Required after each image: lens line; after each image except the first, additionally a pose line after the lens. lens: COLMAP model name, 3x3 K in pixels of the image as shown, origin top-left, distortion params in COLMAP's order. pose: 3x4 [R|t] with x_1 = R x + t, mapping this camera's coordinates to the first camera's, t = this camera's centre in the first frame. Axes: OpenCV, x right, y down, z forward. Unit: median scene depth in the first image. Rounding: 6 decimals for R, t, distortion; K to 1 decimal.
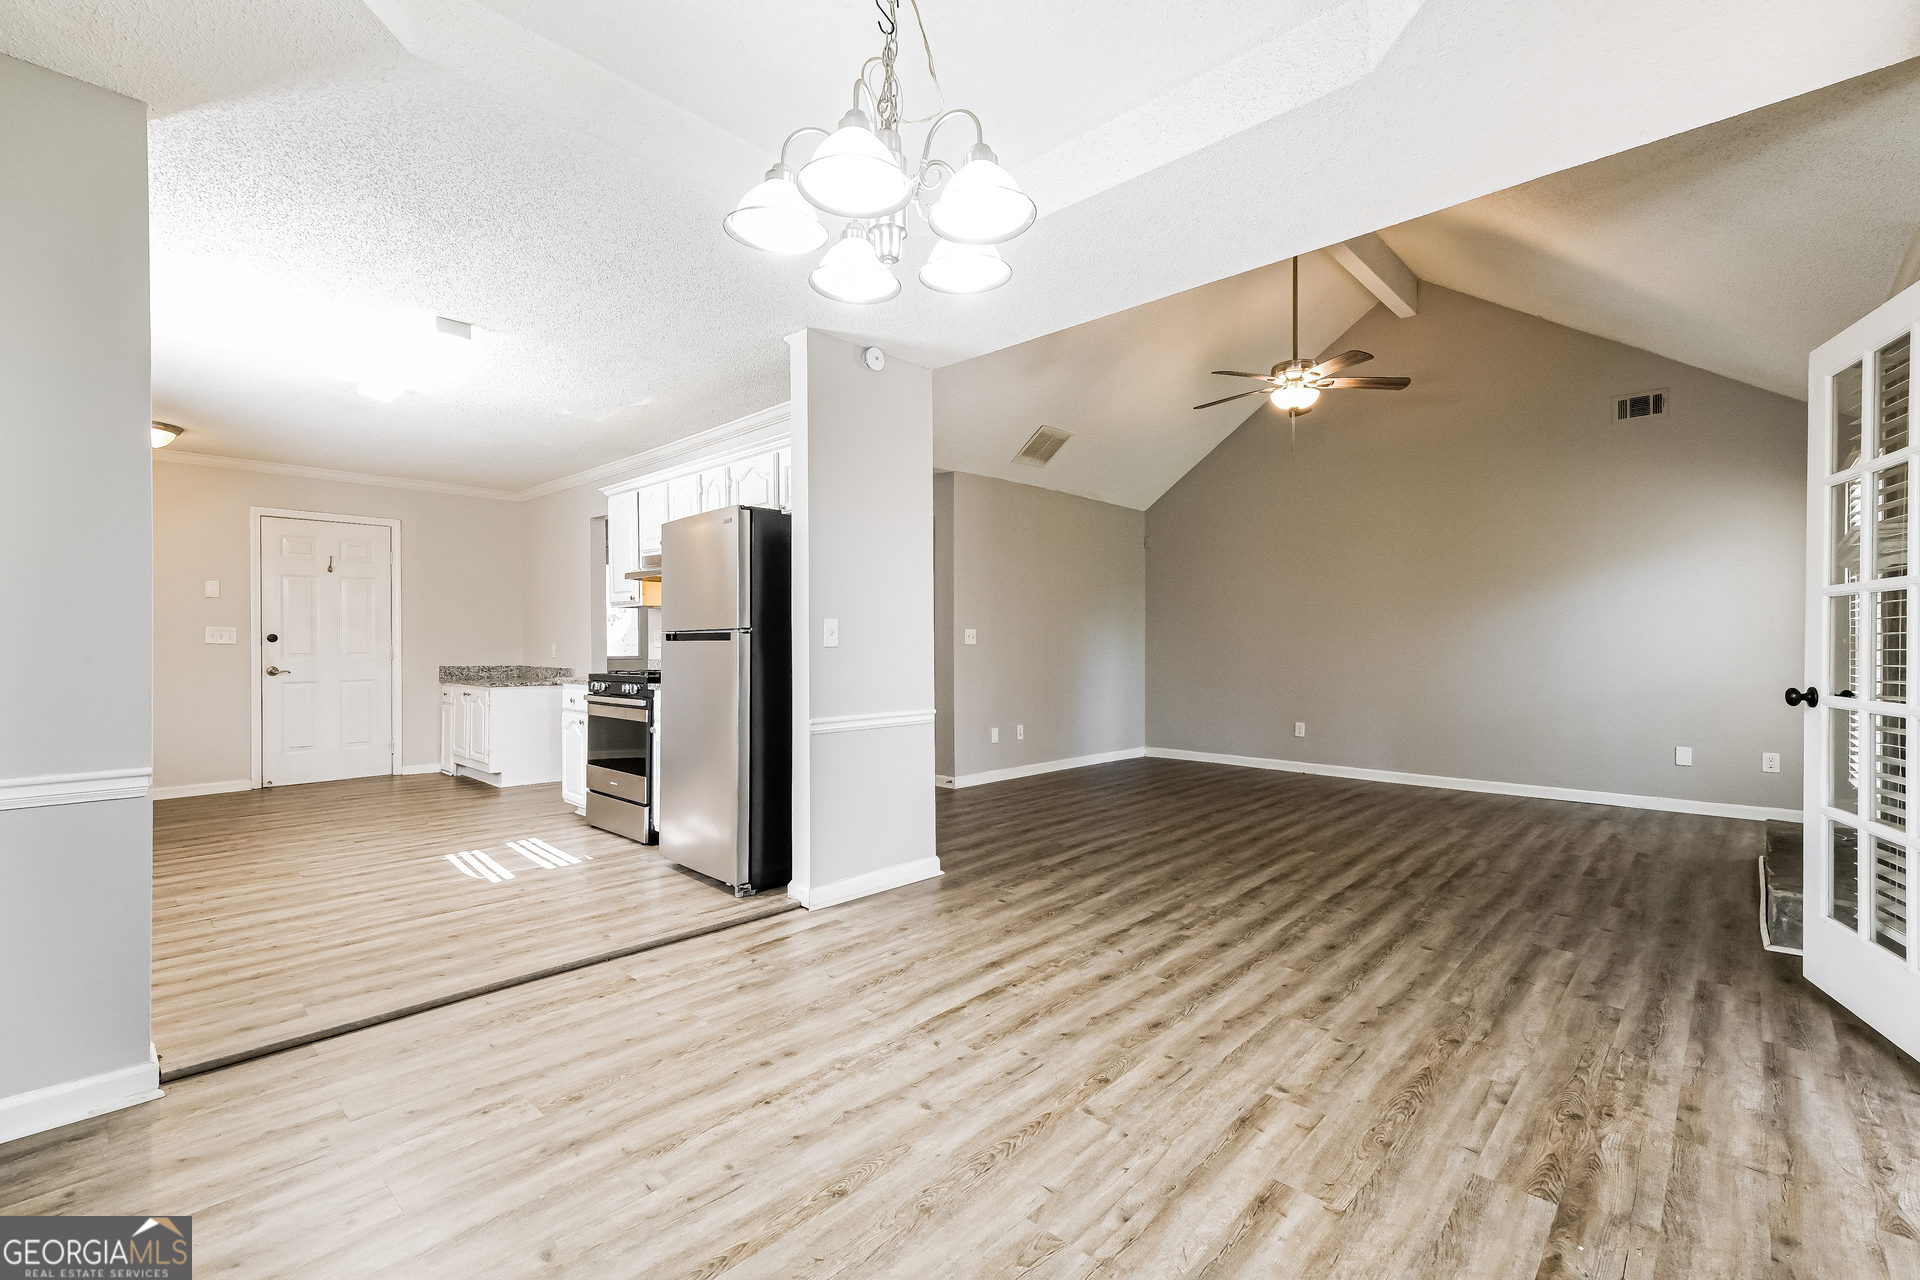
lens RADIAL K [[834.9, 0, 968.8], [0, 834.9, 647.4], [0, 0, 1]] dist [0.001678, 0.000482]
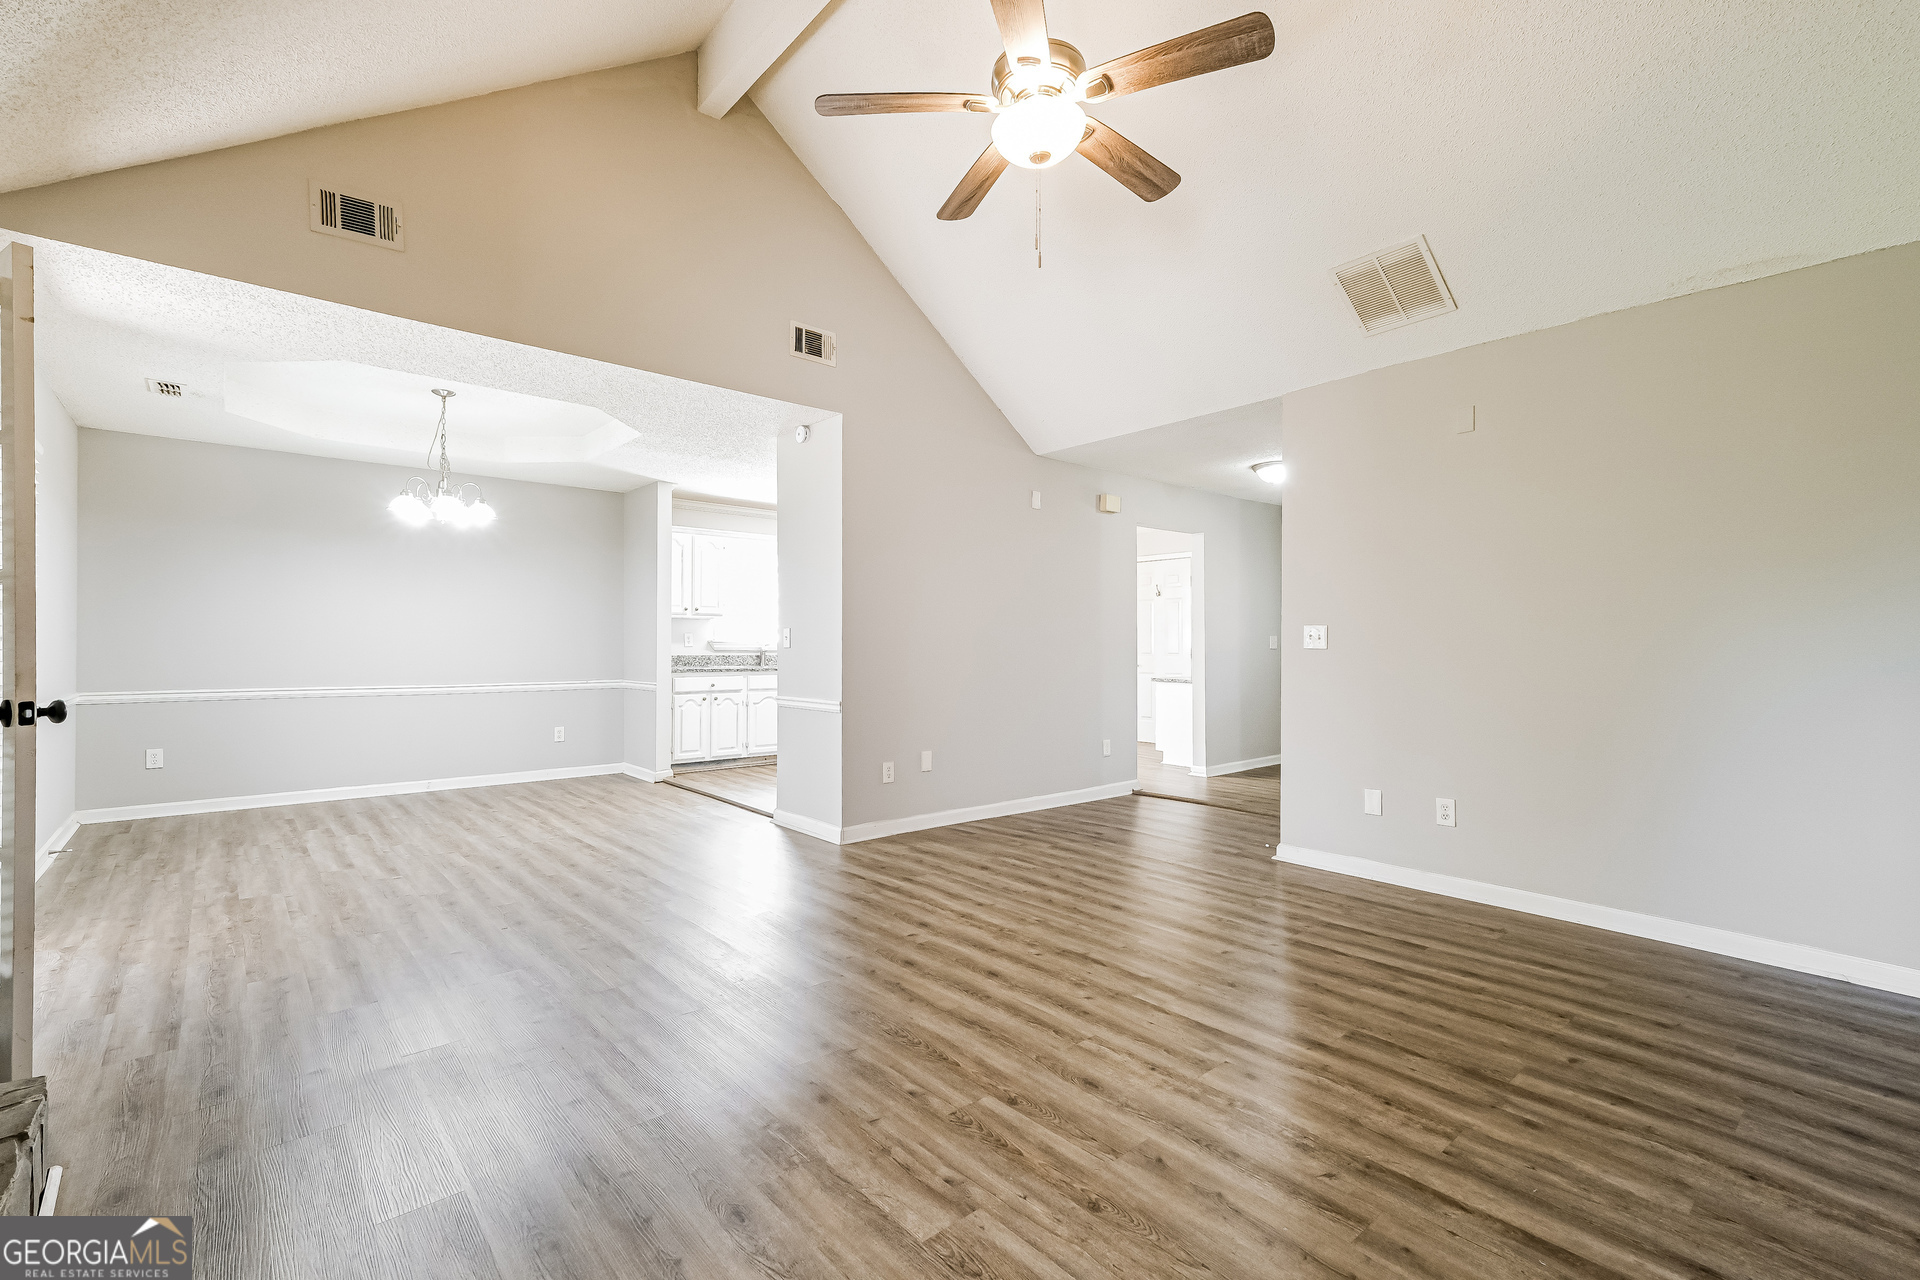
lens RADIAL K [[862.6, 0, 947.5], [0, 862.6, 638.6], [0, 0, 1]] dist [0.002846, 0.000477]
pose [[-0.118368, -0.009736, -0.992922, 1.014581], [-0.010238, 0.999911, -0.008584, -0.003933], [0.992917, 0.009149, -0.118457, 1.149800]]
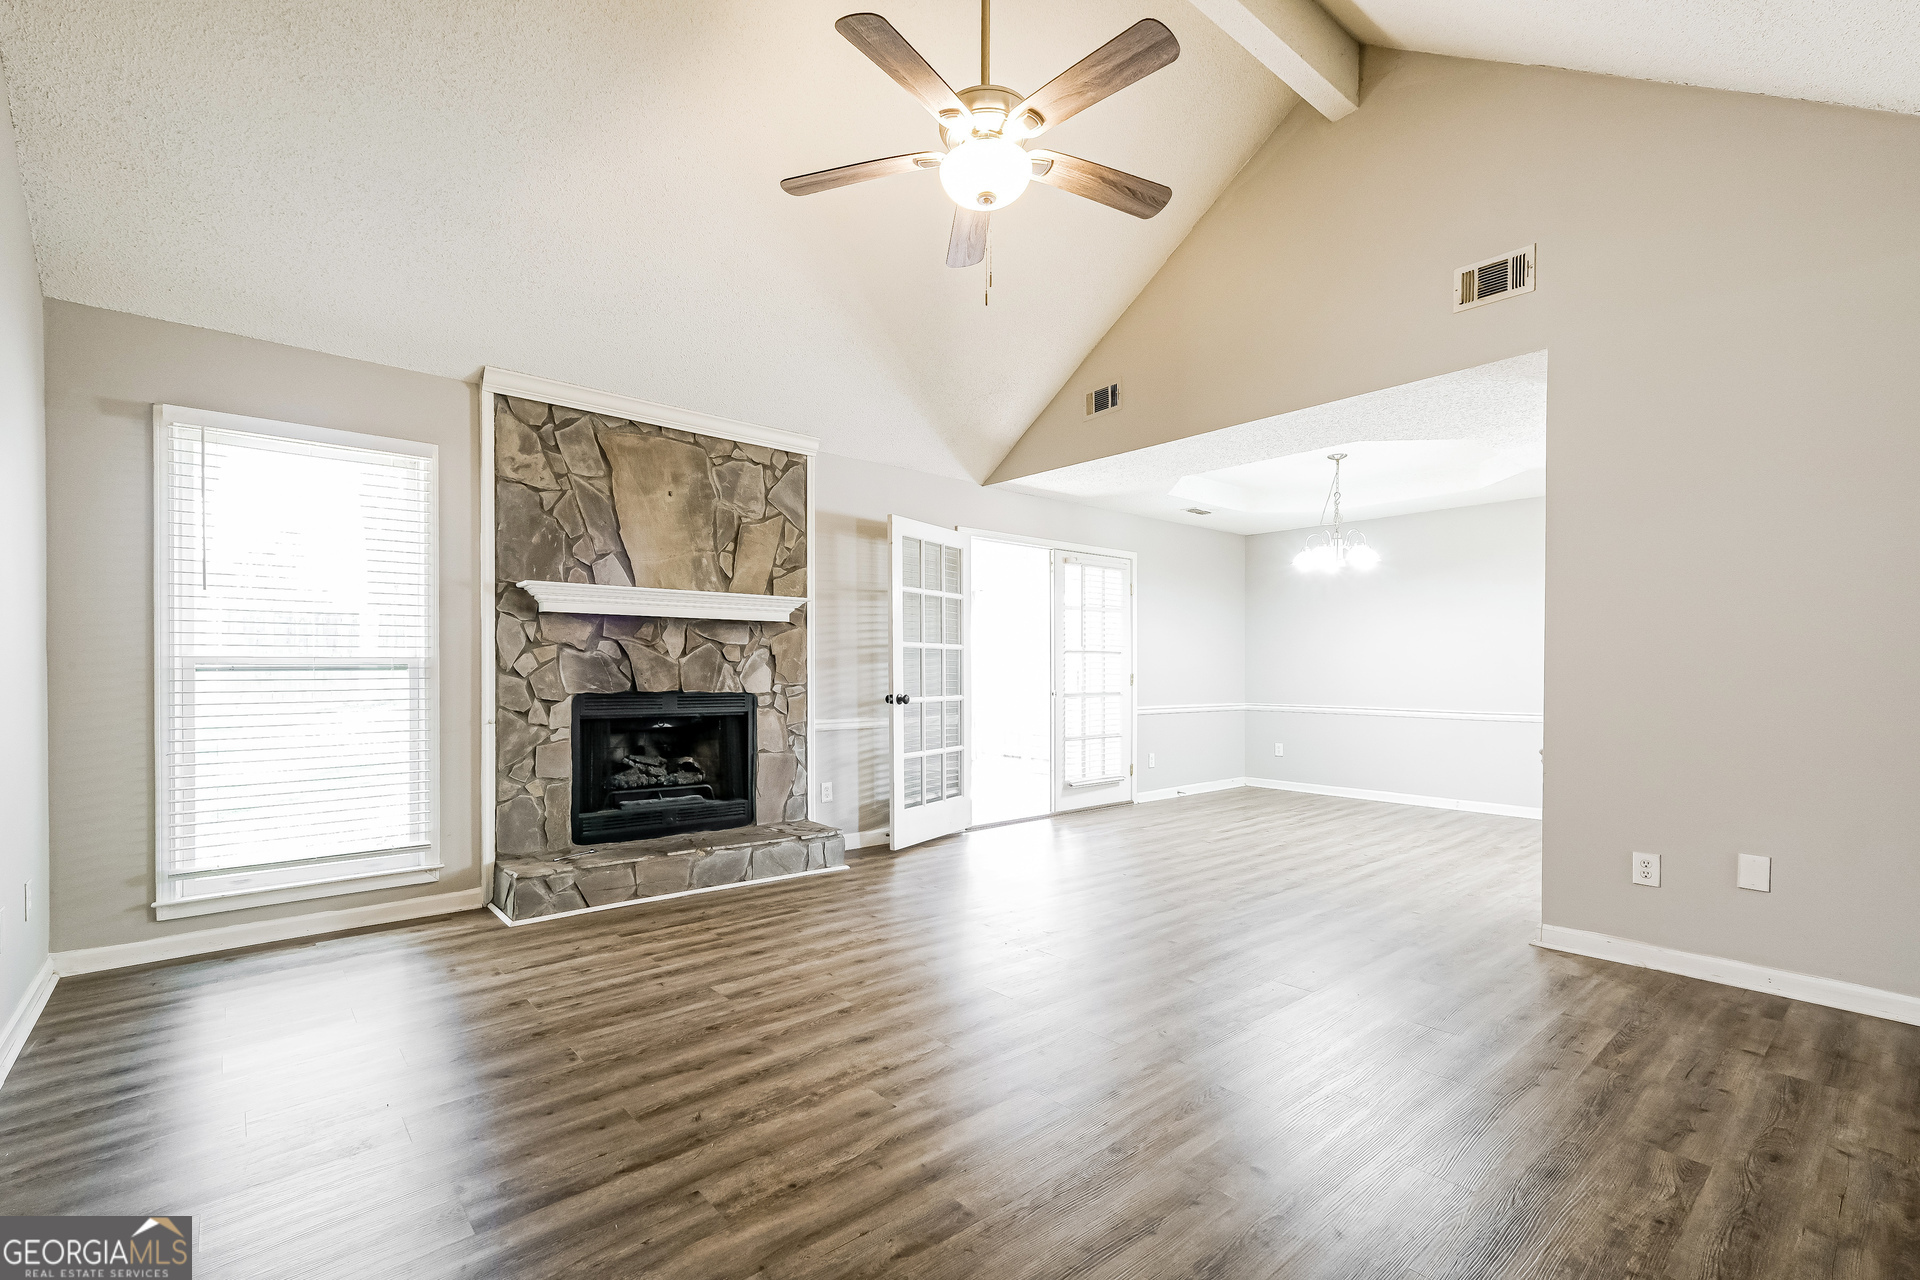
lens RADIAL K [[836.6, 0, 934.8], [0, 836.6, 676.5], [0, 0, 1]] dist [0.001547, 0.000048]
pose [[-0.990644, -0.001907, 0.136459, 0.402254], [-0.000466, 0.999944, 0.010592, -0.006316], [-0.136472, 0.010429, -0.990589, 1.714087]]
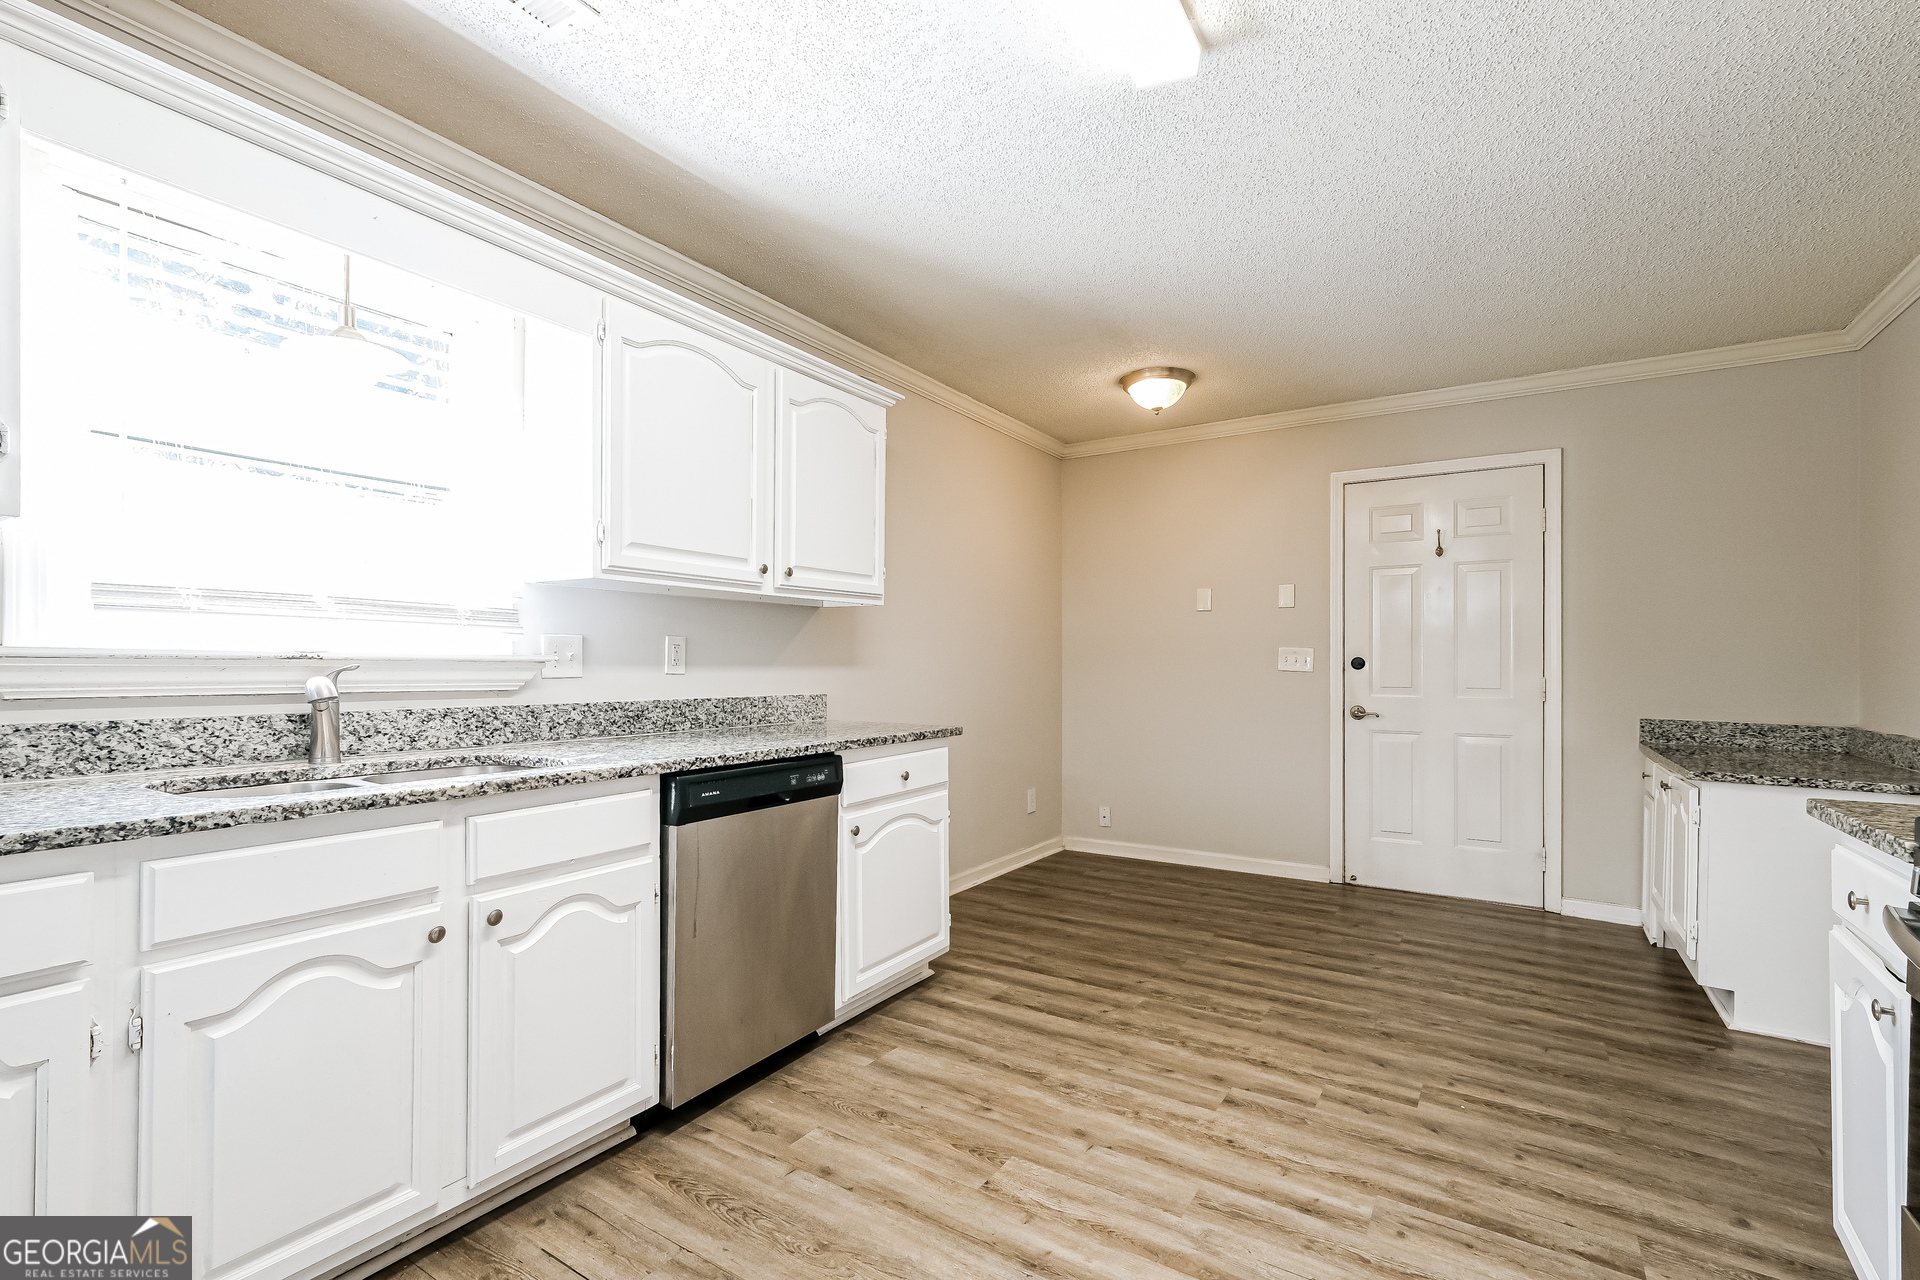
lens RADIAL K [[852.5, 0, 923.2], [0, 852.5, 661.0], [0, 0, 1]] dist [-0.000064, 0.000569]
pose [[0.154476, -0.001594, -0.987995, -0.295487], [-0.013812, 0.999897, -0.003772, -0.007614], [0.987900, 0.014229, 0.154438, 0.769567]]
